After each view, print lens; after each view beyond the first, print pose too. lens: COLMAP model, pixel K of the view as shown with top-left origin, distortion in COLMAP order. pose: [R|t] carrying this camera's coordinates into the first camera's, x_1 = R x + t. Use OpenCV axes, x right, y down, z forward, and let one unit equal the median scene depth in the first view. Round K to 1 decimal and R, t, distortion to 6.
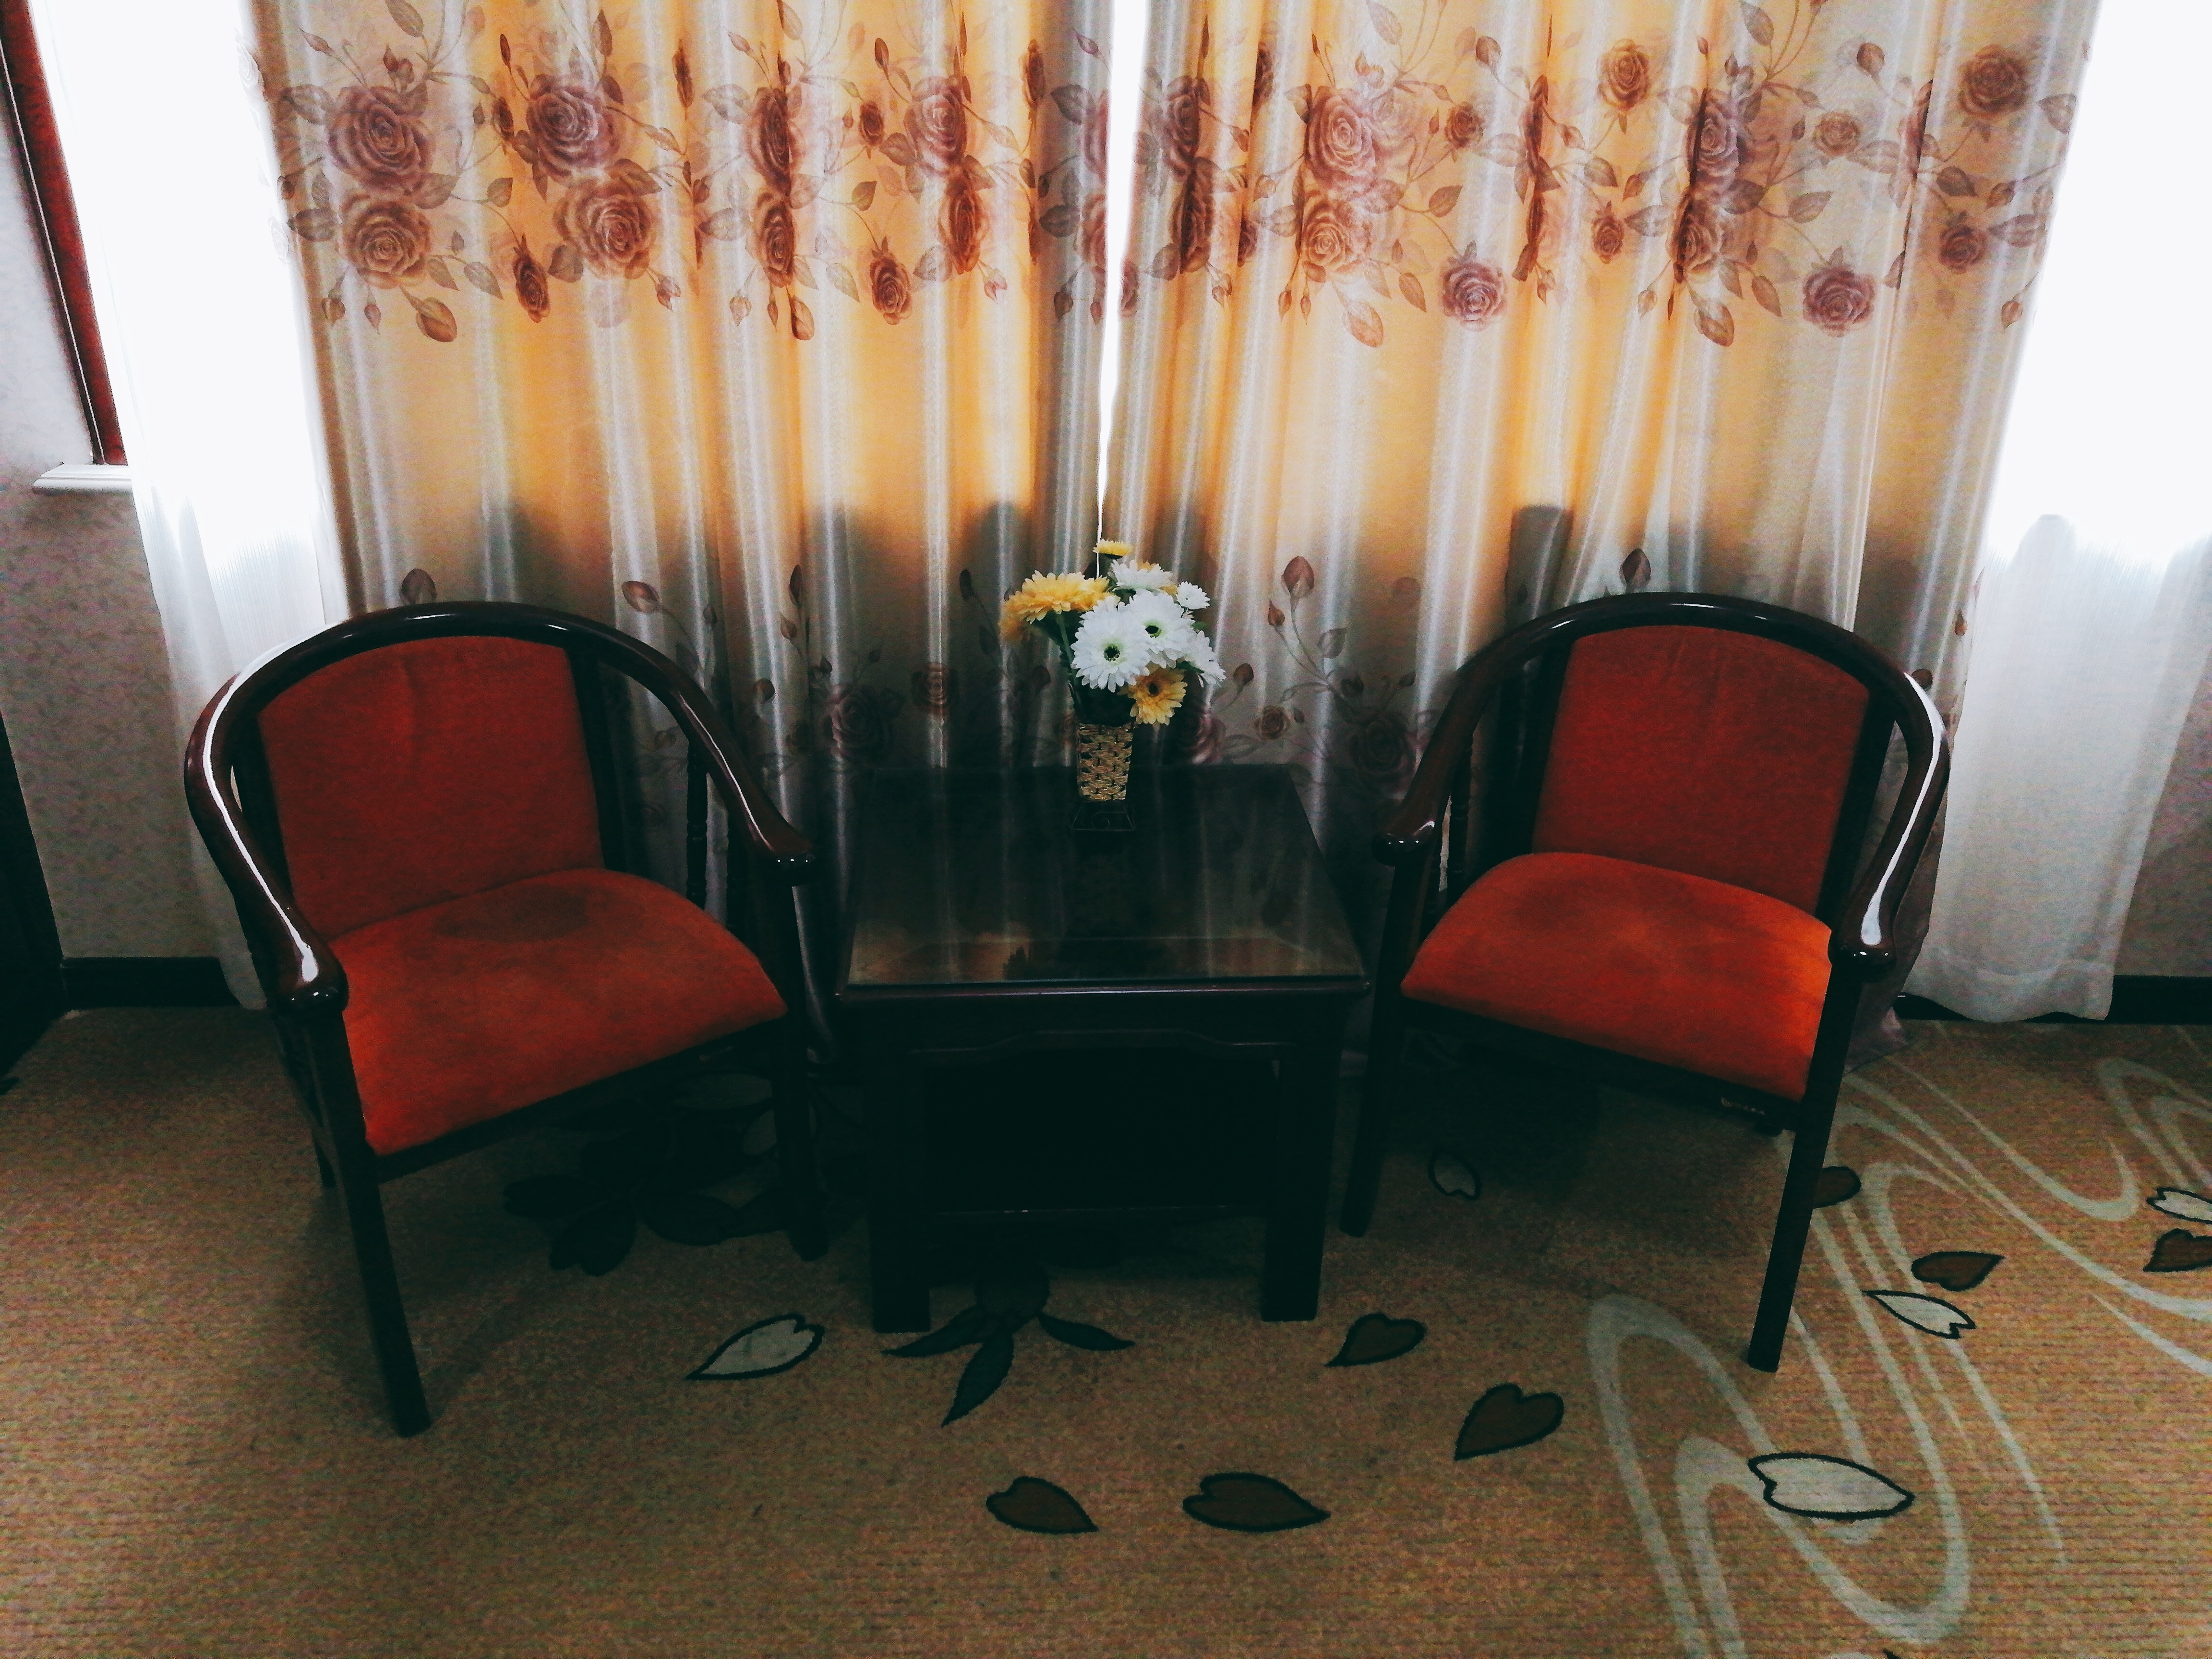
lens RADIAL K [[1788.0, 0, 1112.6], [0, 1788.0, 895.5], [0, 0, 1]] dist [-0.000439, 0.001377]
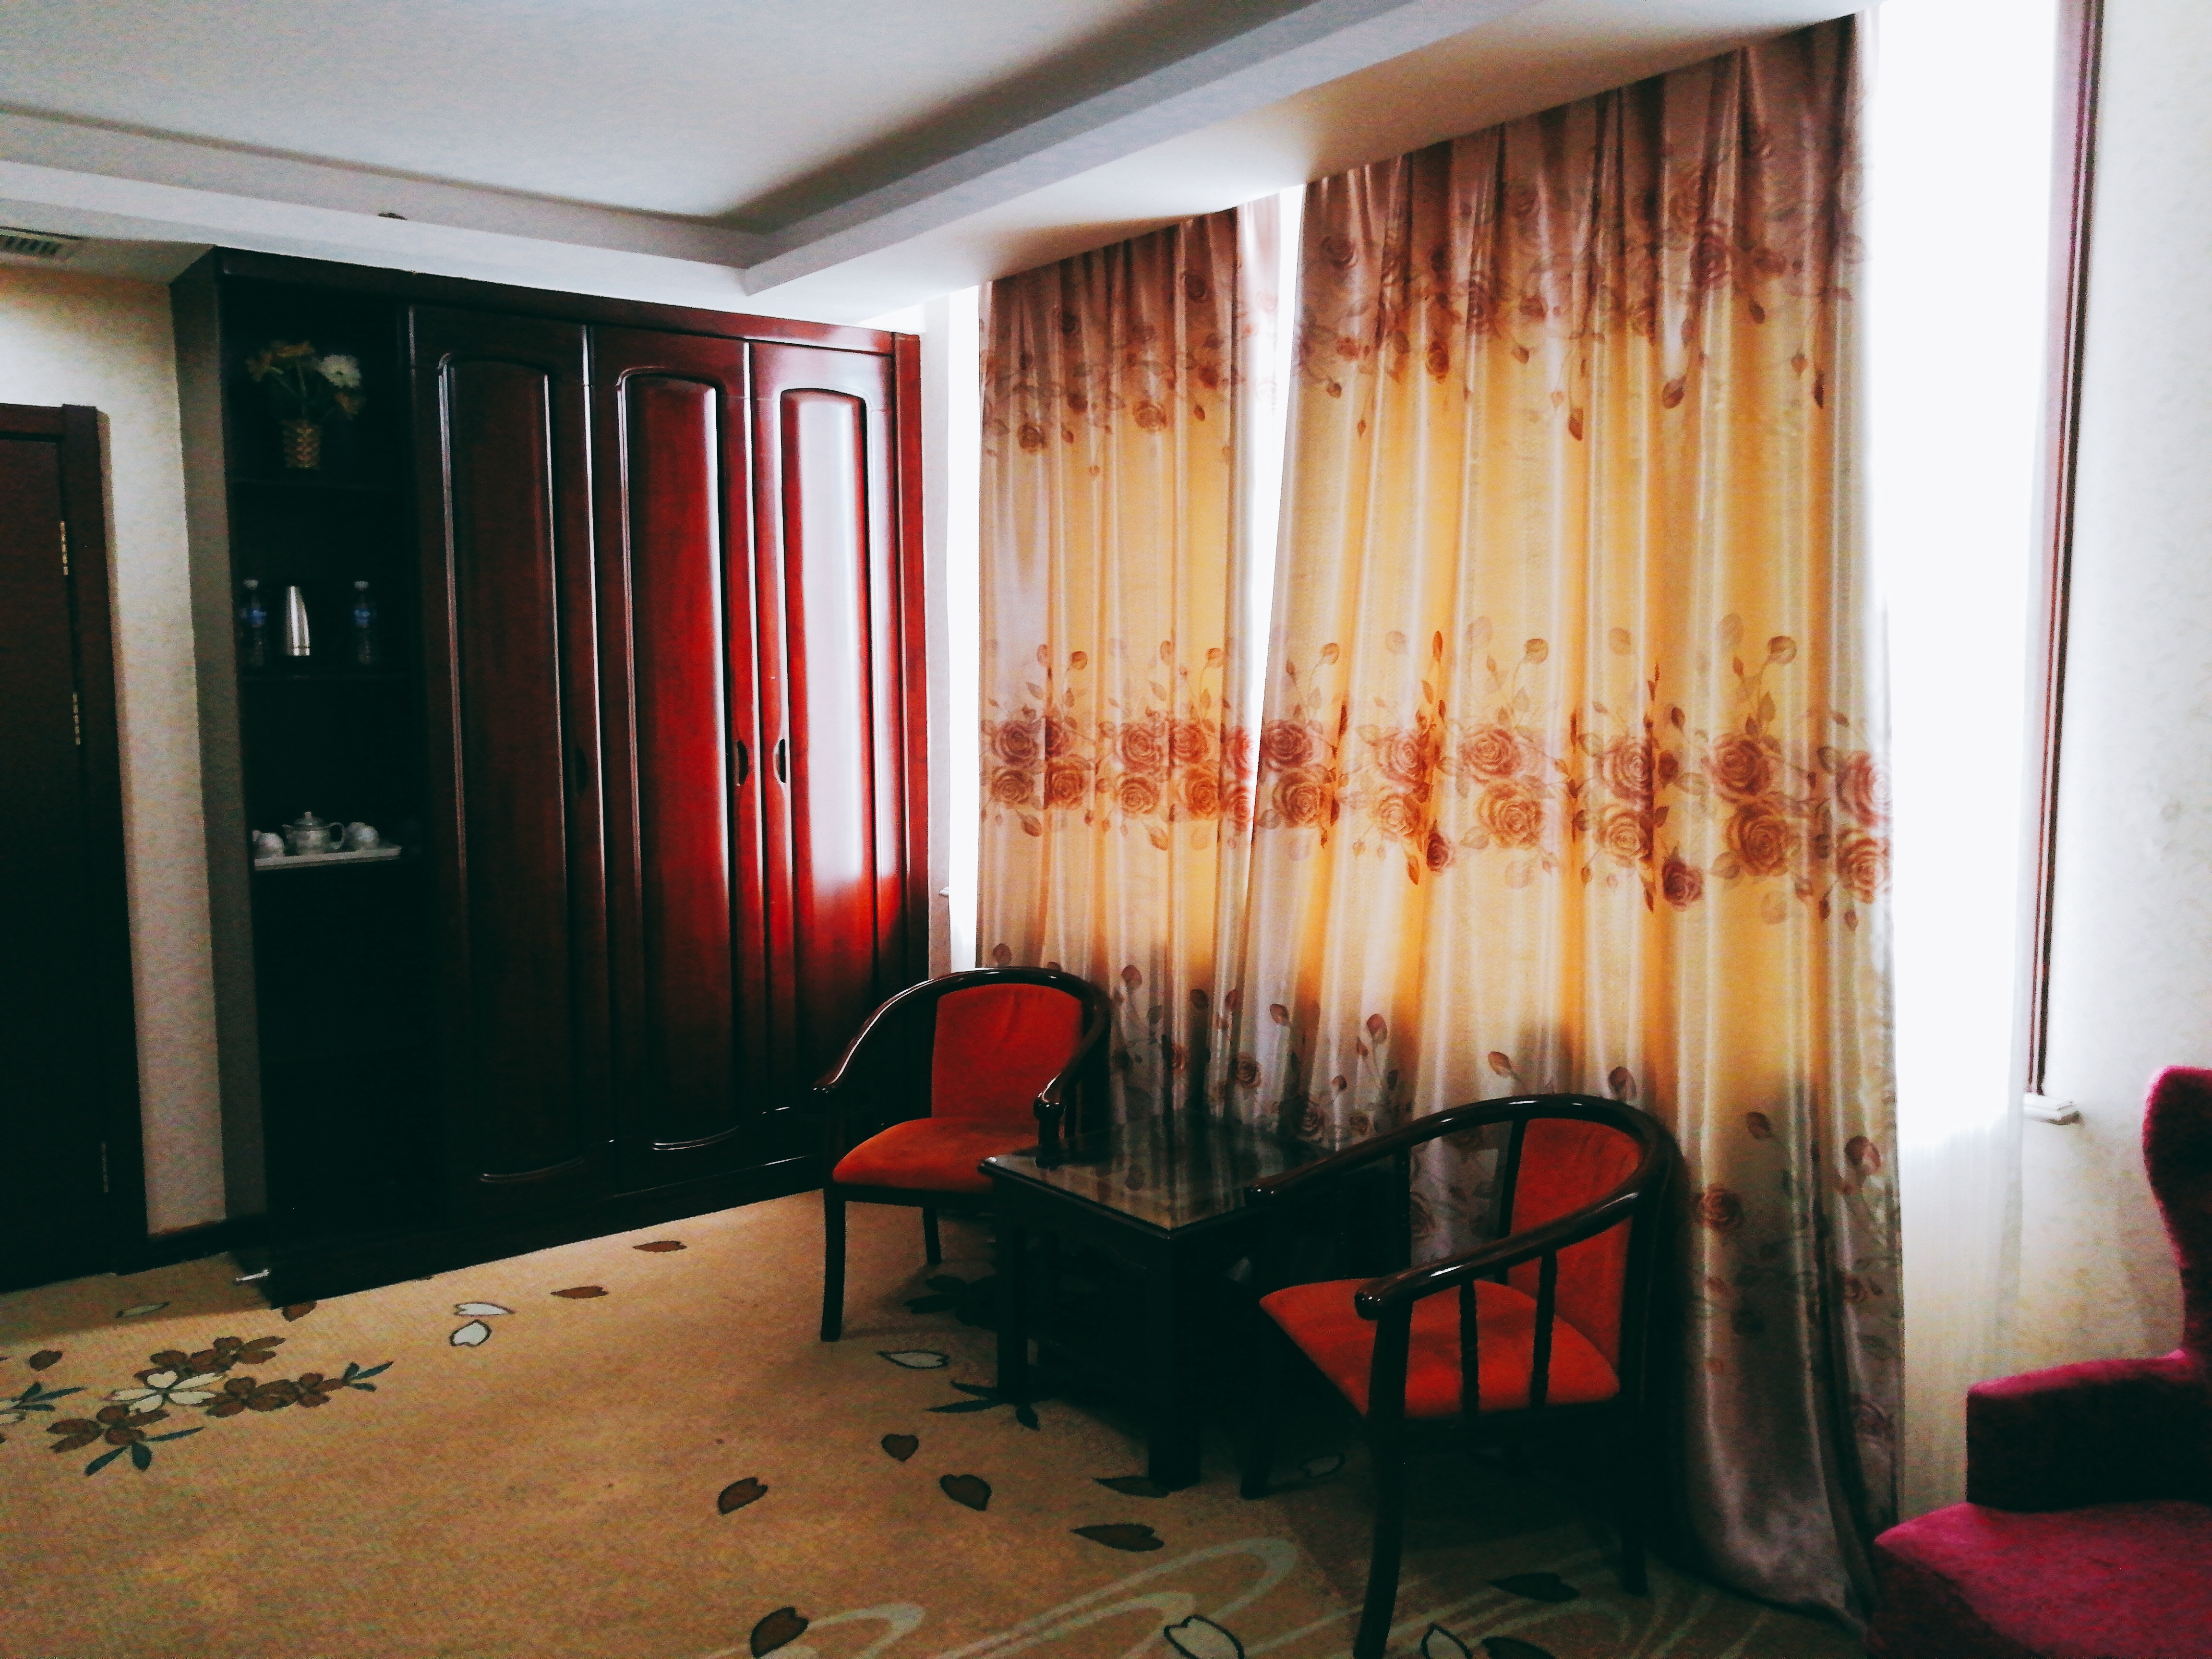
lens RADIAL K [[1788.0, 0, 1112.6], [0, 1788.0, 895.5], [0, 0, 1]] dist [-0.000439, 0.001377]
pose [[0.576466, 0.091129, -0.812024, 1.341658], [-0.358320, 0.921309, -0.150983, 0.027057], [0.734366, 0.378001, 0.563757, -0.053968]]
